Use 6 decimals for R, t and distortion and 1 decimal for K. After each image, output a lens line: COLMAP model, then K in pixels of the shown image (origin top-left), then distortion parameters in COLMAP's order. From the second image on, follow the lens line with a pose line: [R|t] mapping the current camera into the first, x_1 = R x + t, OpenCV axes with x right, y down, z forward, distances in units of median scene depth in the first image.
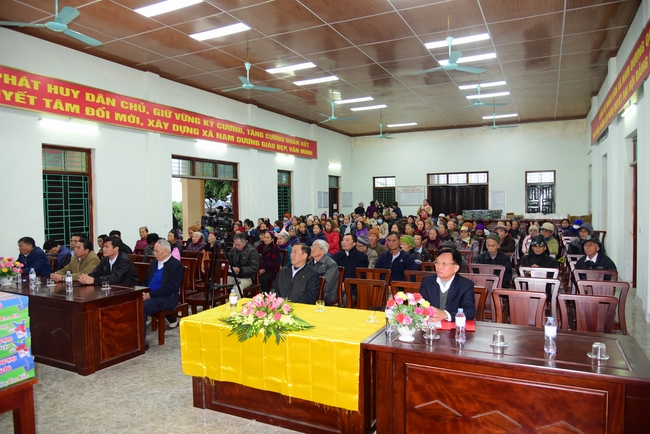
lens RADIAL K [[475.4, 0, 324.2], [0, 475.4, 218.3], [0, 0, 1]] dist [-0.007218, -0.004103]
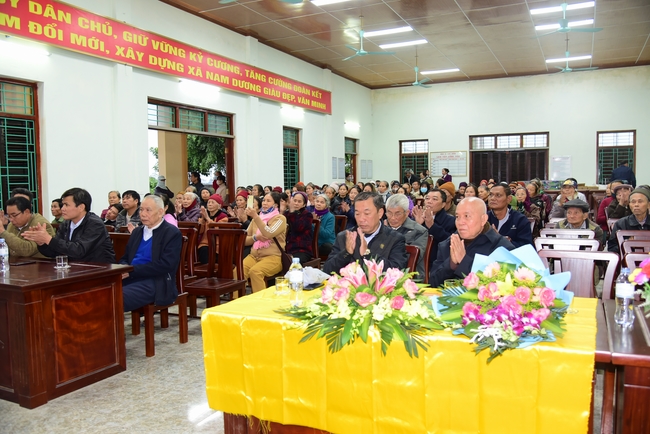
lens RADIAL K [[572.3, 0, 329.9], [0, 572.3, 213.9], [0, 0, 1]] dist [-0.030393, 0.021063]
pose [[0.999861, -0.002122, 0.016510, -0.052891], [0.001784, 0.999789, 0.020465, 0.027587], [-0.016550, -0.020433, 0.999654, 0.108052]]
